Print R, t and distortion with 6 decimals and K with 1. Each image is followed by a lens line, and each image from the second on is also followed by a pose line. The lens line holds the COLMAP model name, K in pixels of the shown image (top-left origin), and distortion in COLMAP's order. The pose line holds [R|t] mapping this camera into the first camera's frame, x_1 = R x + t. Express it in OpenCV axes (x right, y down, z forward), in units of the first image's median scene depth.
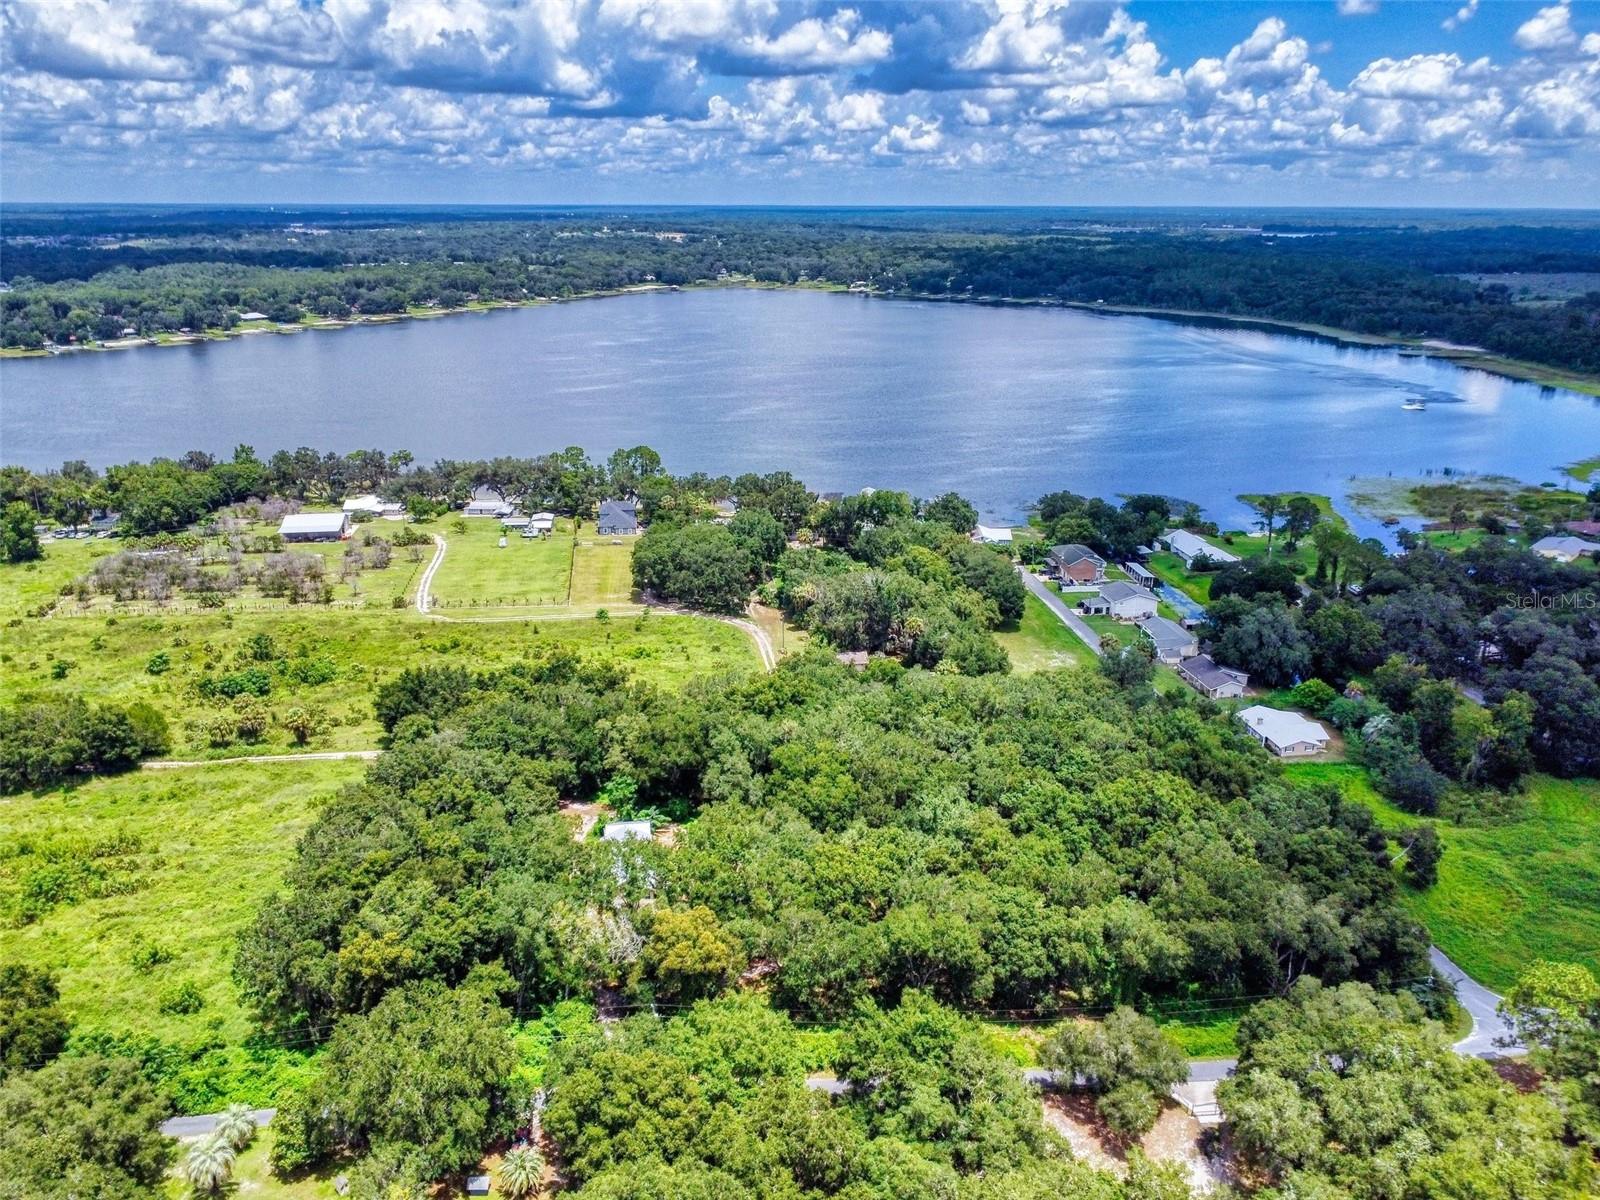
lens RADIAL K [[1212.0, 0, 795.0], [0, 1212.0, 603.1], [0, 0, 1]] dist [0.006324, -0.002525]
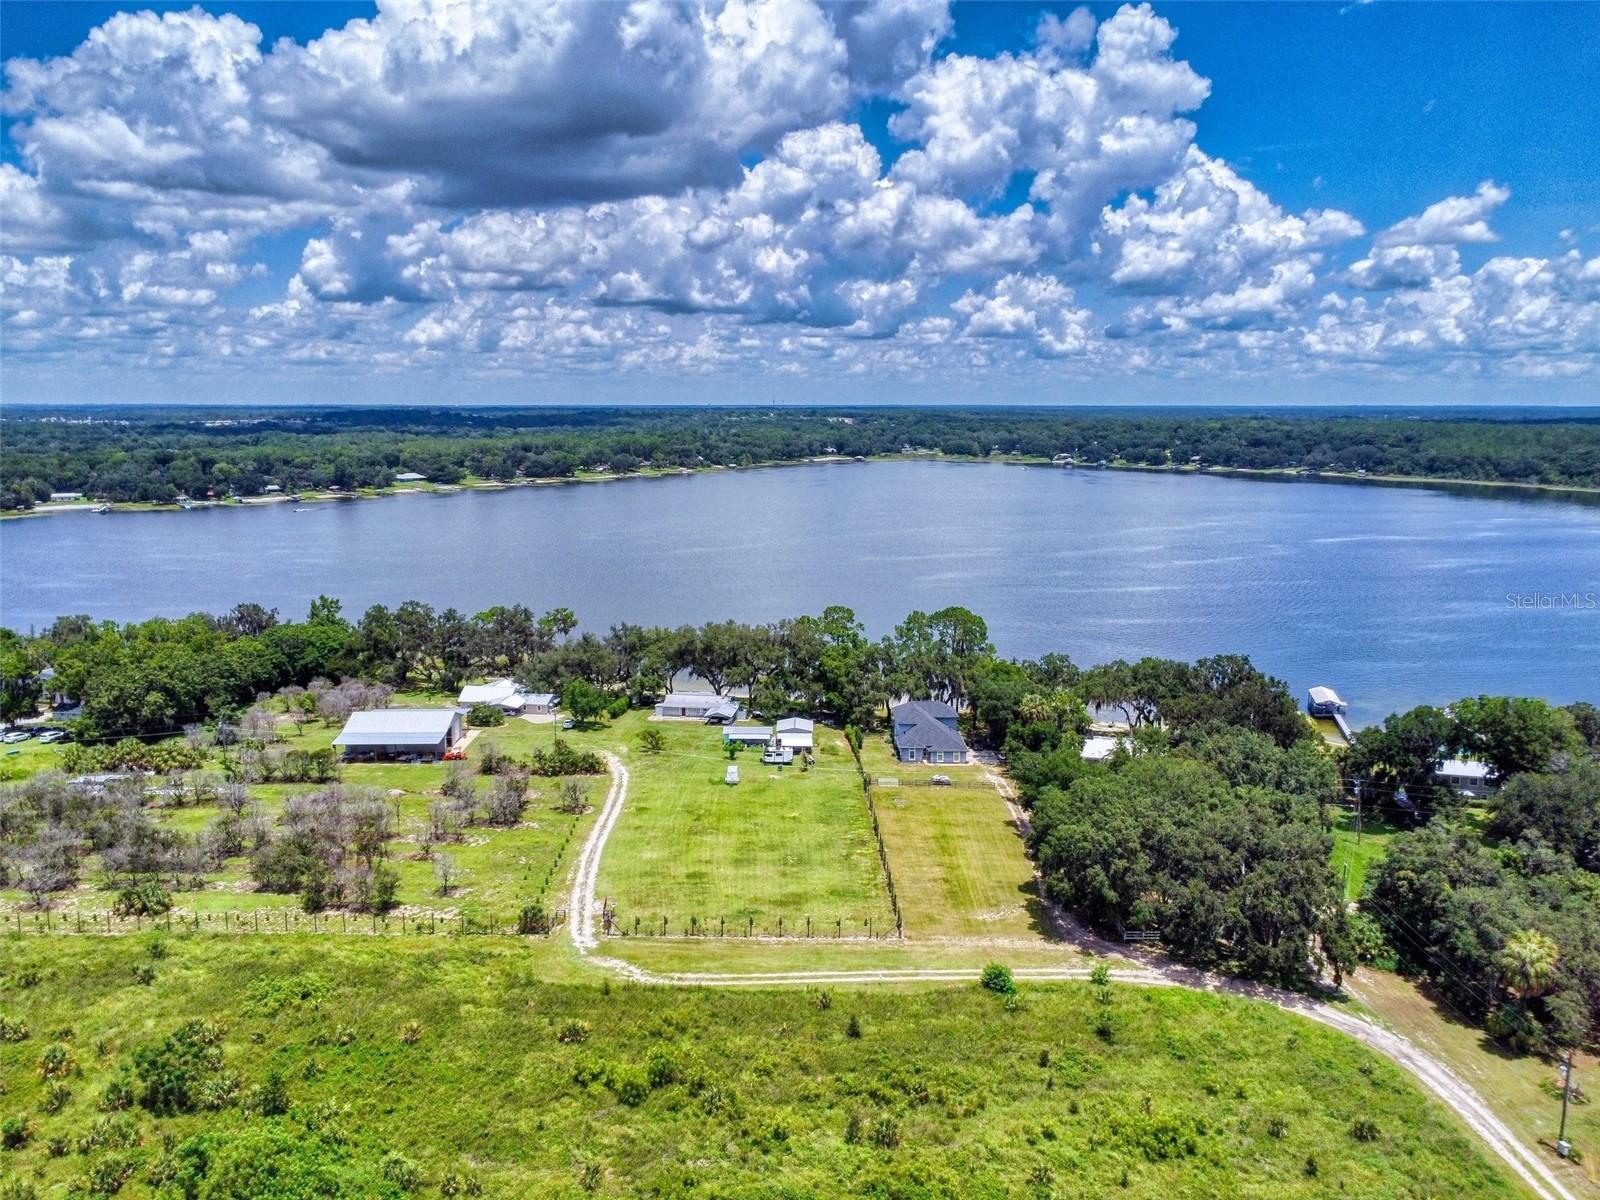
lens RADIAL K [[1212.0, 0, 805.4], [0, 1212.0, 597.9], [0, 0, 1]] dist [0.006324, -0.002525]
pose [[0.993651, 0.017806, -0.111091, -0.132788], [-0.035214, 0.987007, -0.156768, -0.038931], [0.106856, 0.159685, 0.981368, 0.410249]]
